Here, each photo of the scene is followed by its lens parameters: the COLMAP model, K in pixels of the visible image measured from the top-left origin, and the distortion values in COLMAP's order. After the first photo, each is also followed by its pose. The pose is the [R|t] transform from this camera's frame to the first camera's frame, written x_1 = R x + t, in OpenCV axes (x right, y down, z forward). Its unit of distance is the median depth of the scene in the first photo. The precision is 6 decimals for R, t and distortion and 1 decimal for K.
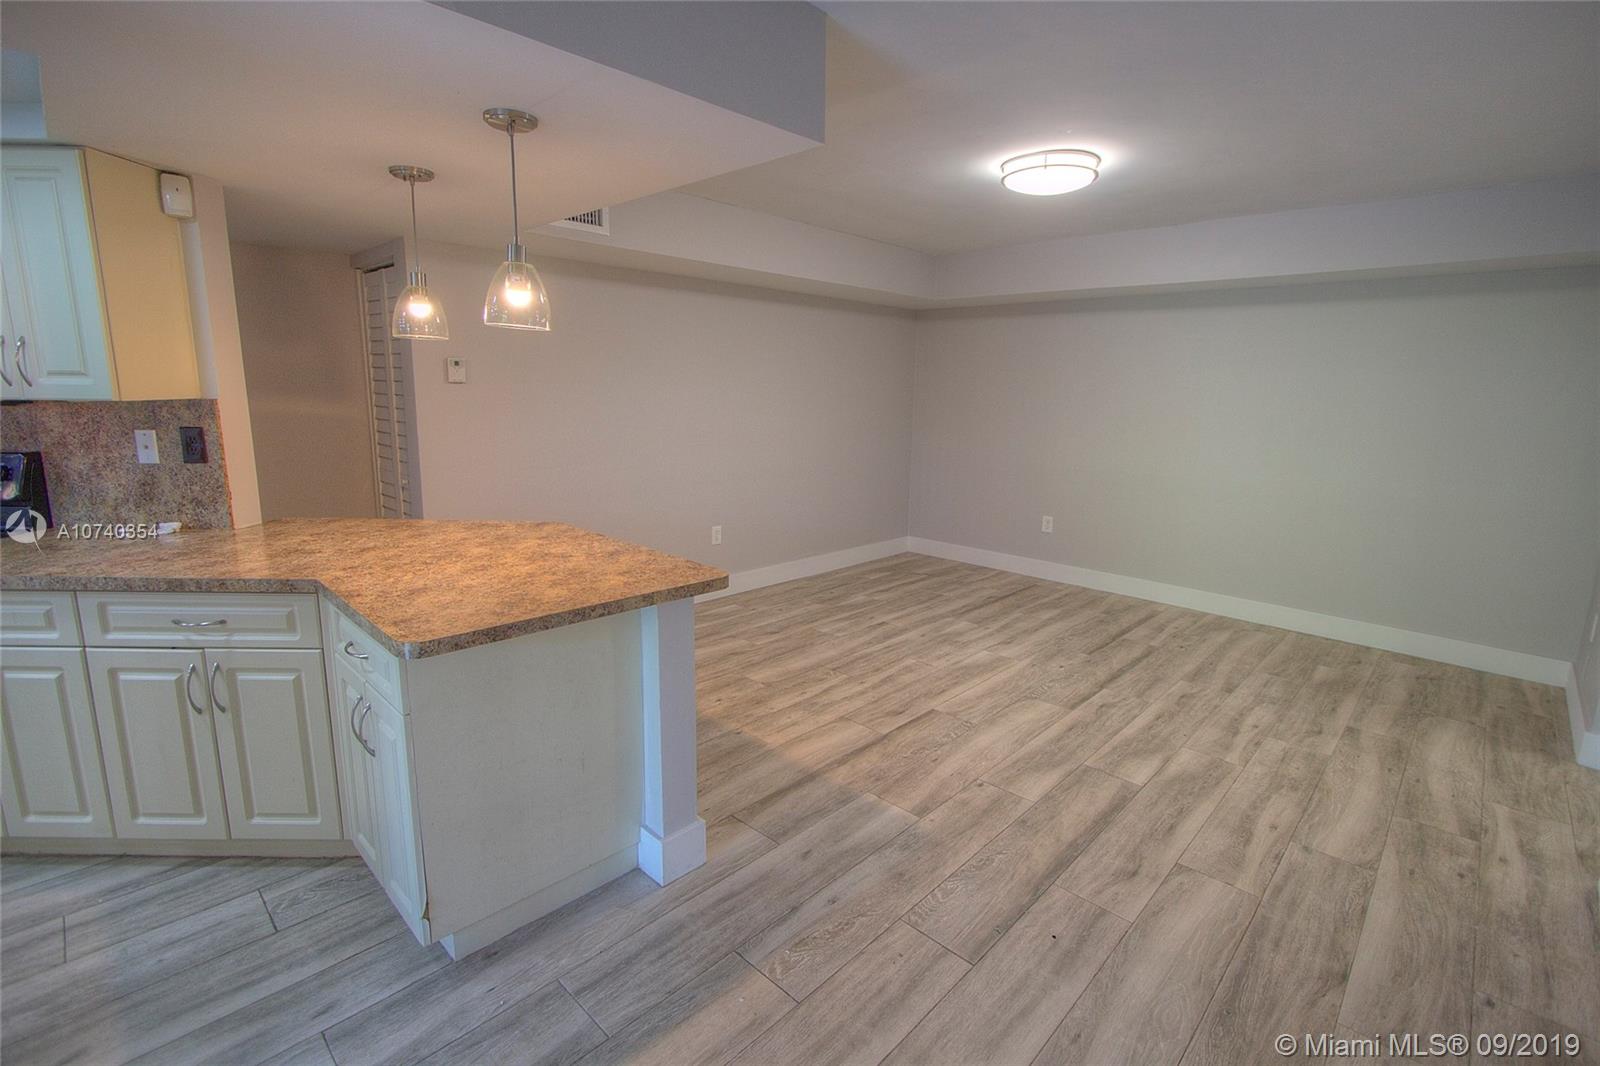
lens RADIAL K [[743.9, 0, 805.5], [0, 743.9, 519.2], [0, 0, 1]] dist [-0.021261, 0.000010]
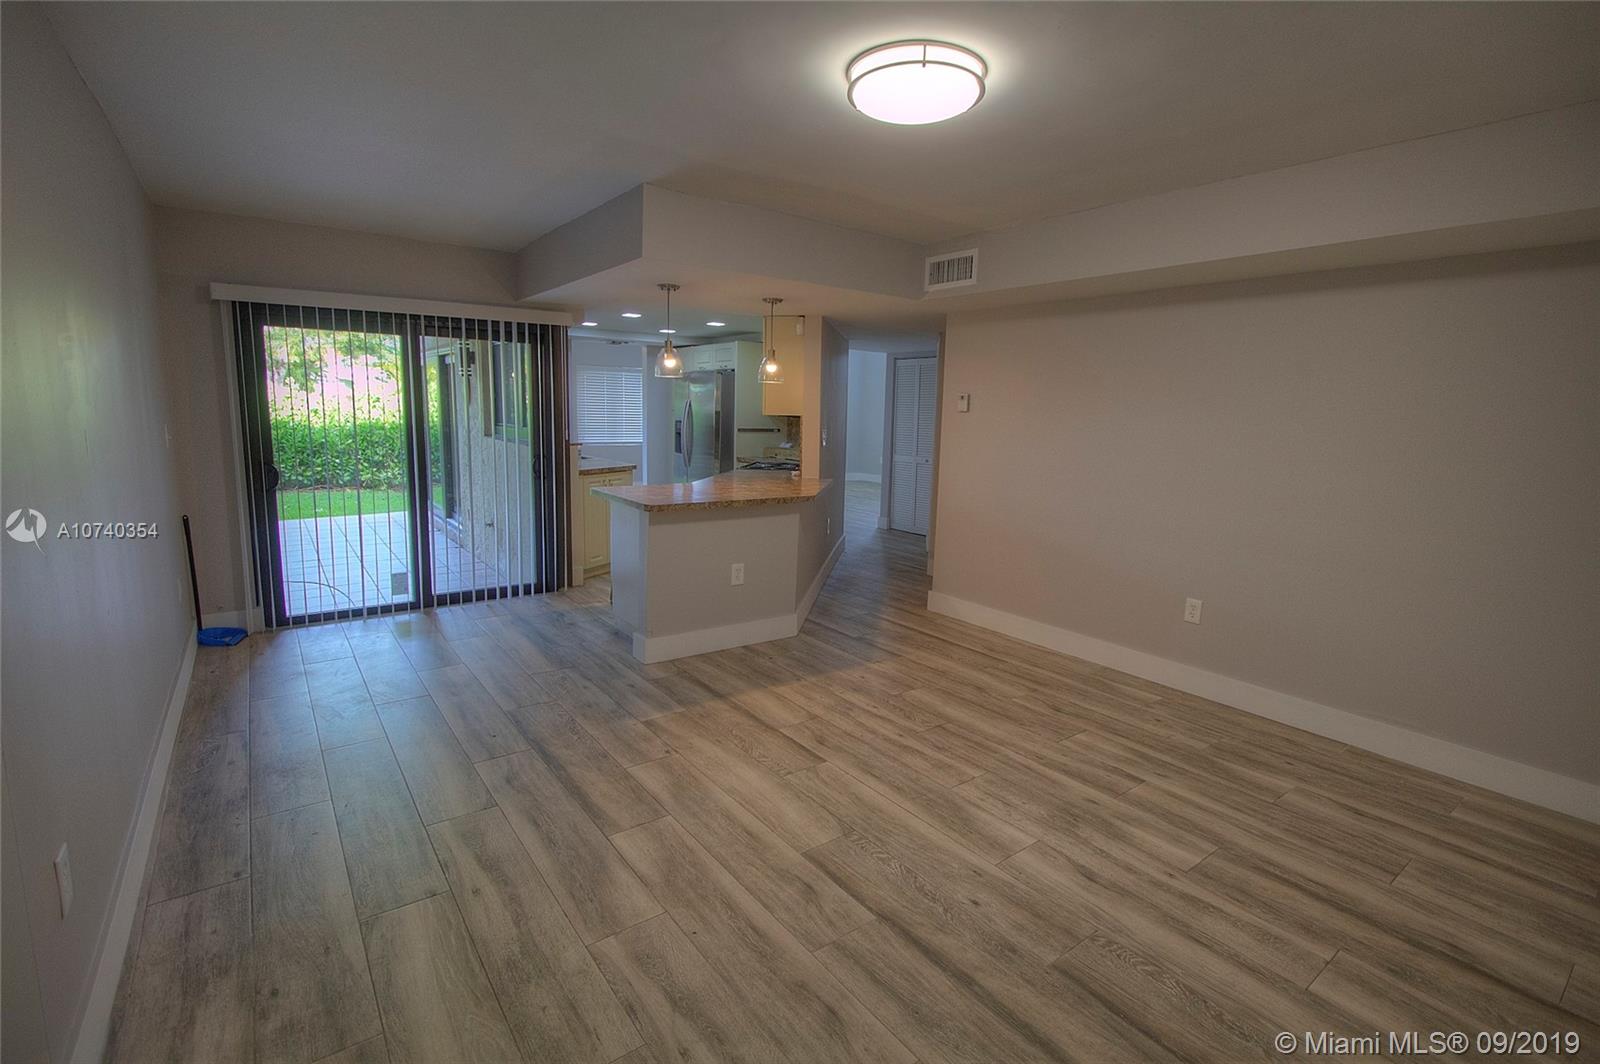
lens RADIAL K [[743.9, 0, 805.5], [0, 743.9, 518.2], [0, 0, 1]] dist [-0.021261, 0.000010]
pose [[-0.174154, 0.121608, -0.977181, 1.014190], [-0.203400, 0.966502, 0.156529, -0.160403], [0.963483, 0.226019, -0.143585, 1.042479]]
